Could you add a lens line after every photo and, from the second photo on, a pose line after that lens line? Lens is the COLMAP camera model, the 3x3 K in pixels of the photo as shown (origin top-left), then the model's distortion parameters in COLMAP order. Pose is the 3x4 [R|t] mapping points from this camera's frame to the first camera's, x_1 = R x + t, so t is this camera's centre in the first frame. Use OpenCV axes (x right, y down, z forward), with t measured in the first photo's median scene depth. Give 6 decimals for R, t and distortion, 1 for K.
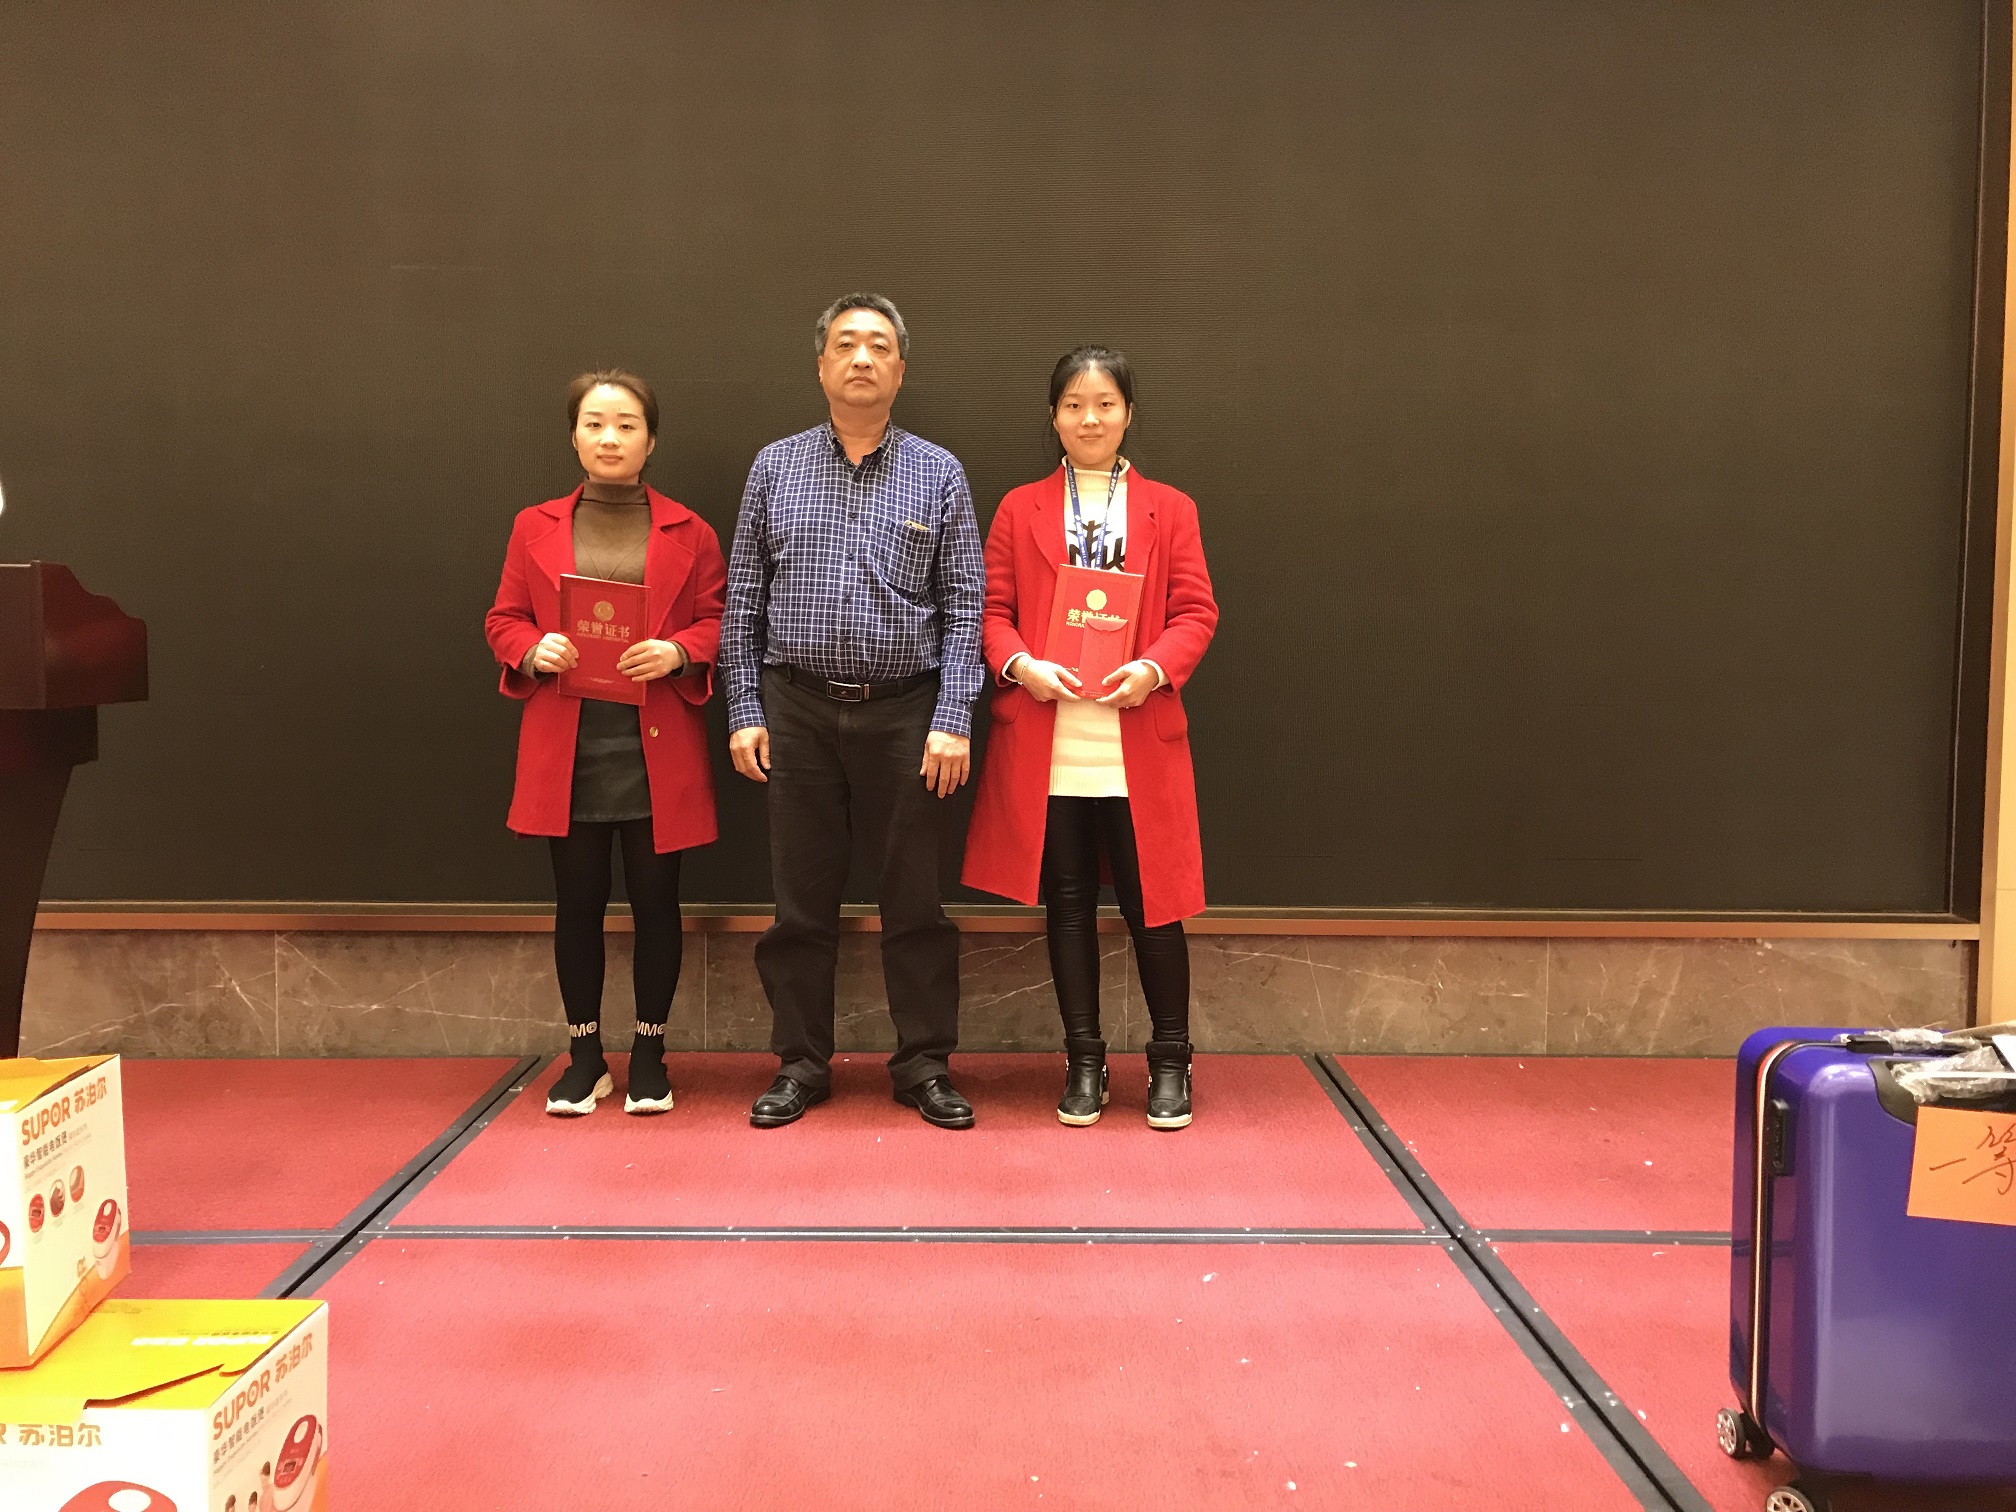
lens RADIAL K [[1645.8, 0, 997.6], [0, 1645.8, 750.8], [0, 0, 1]] dist [0.016324, -0.014939]
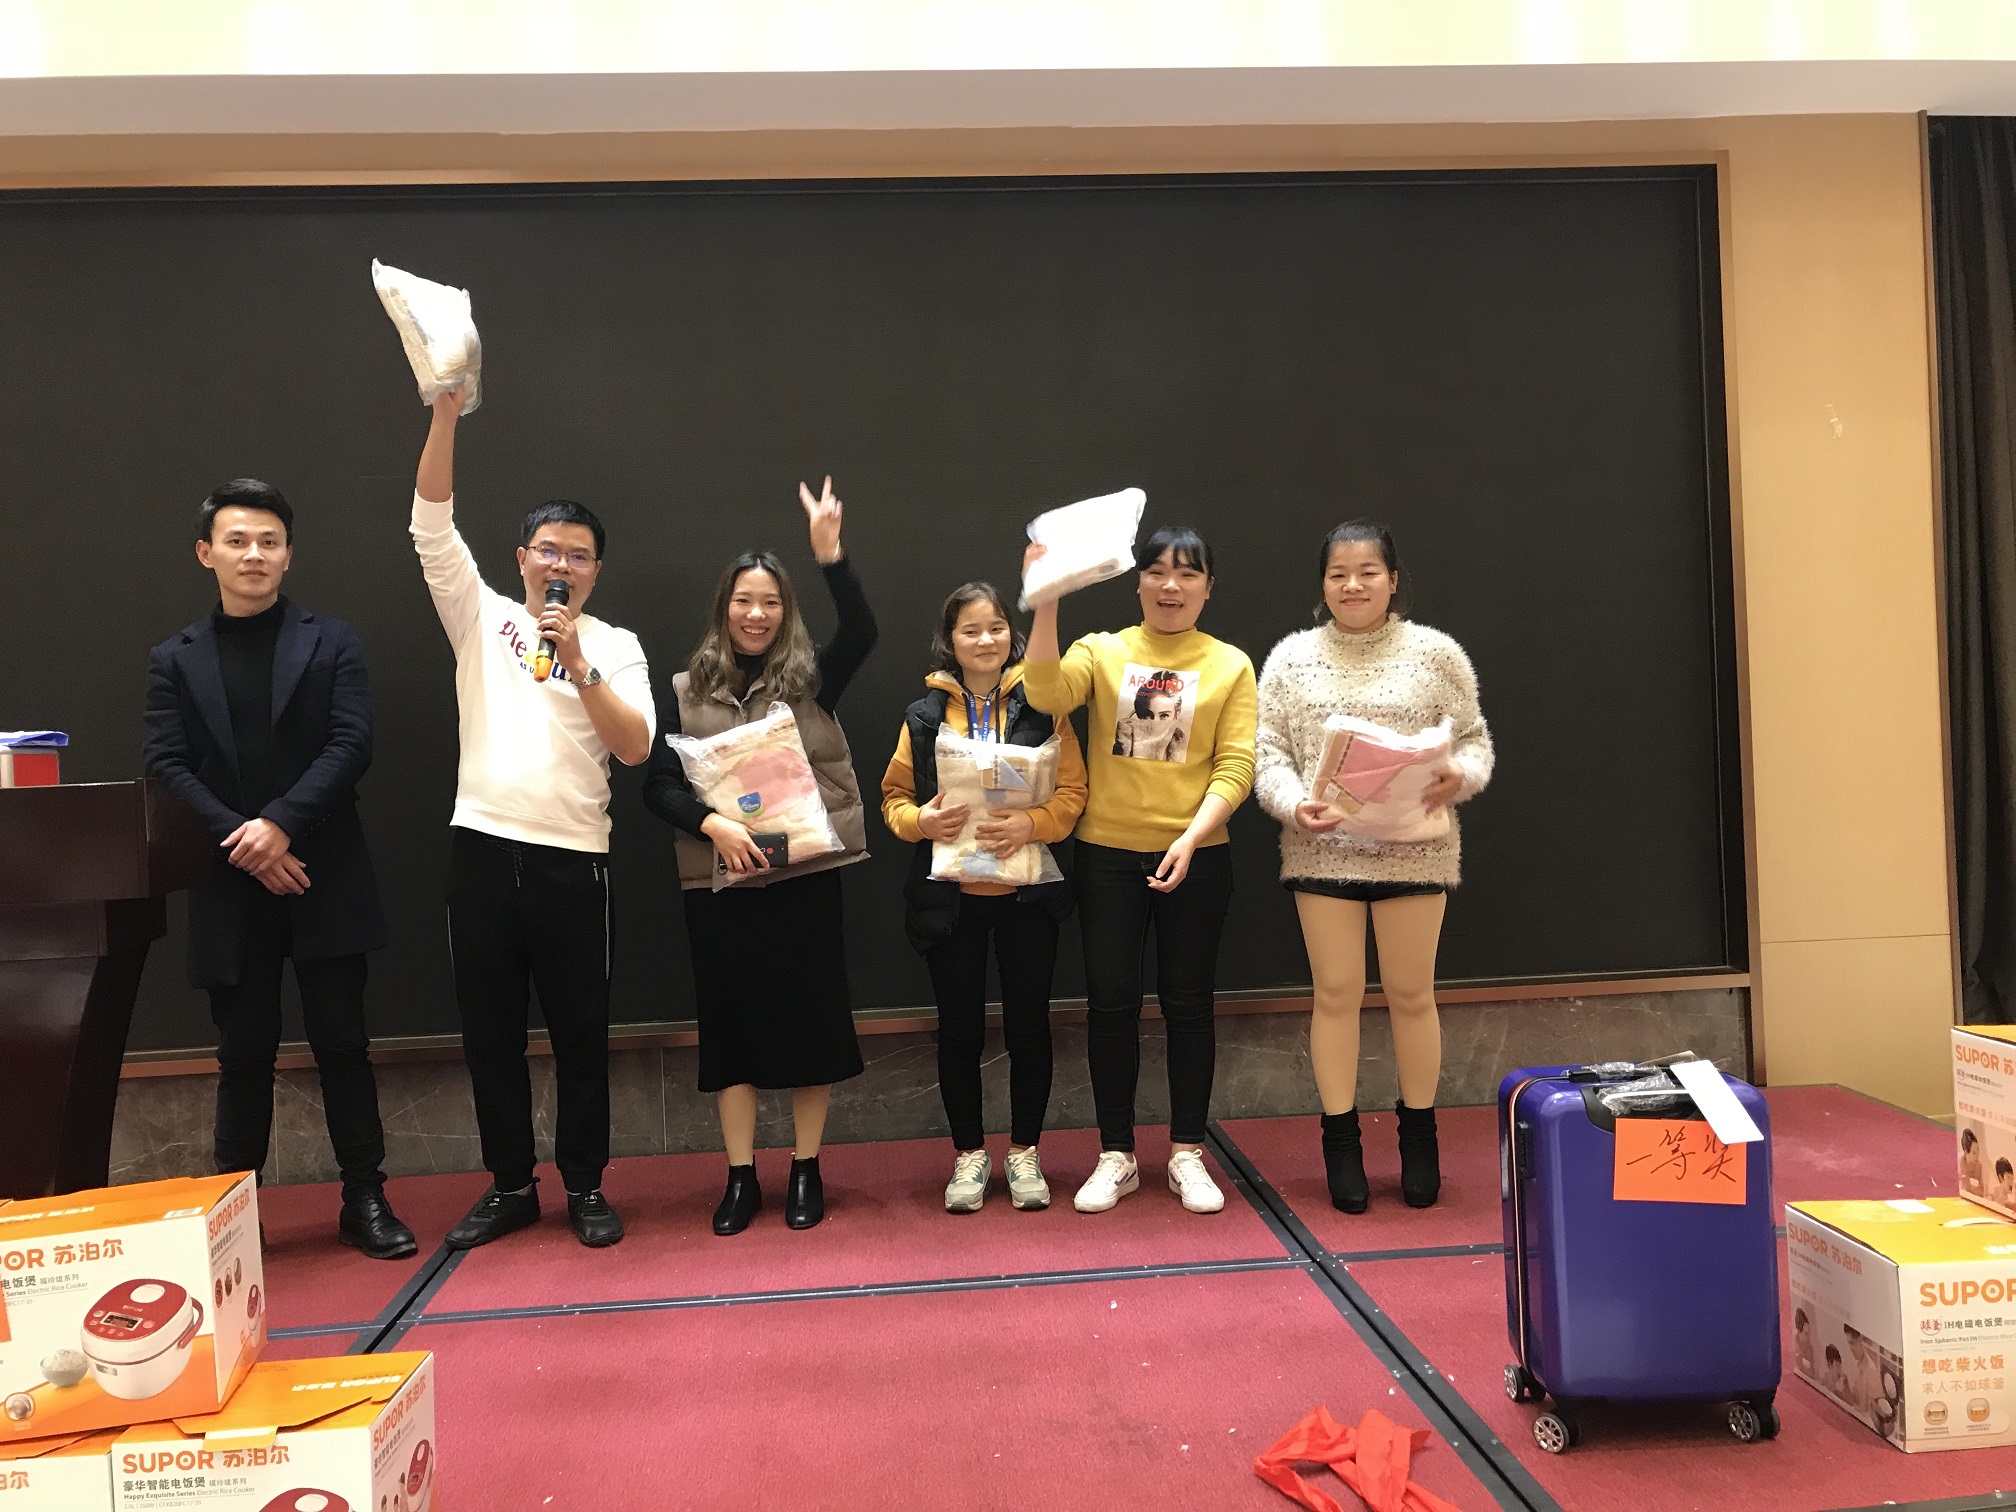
lens RADIAL K [[1645.8, 0, 1017.8], [0, 1645.8, 752.8], [0, 0, 1]] dist [0.016324, -0.014939]
pose [[0.995747, -0.048119, 0.078564, -0.025708], [0.052404, 0.997196, -0.053419, -0.035459], [-0.075773, 0.057309, 0.995477, -0.301960]]
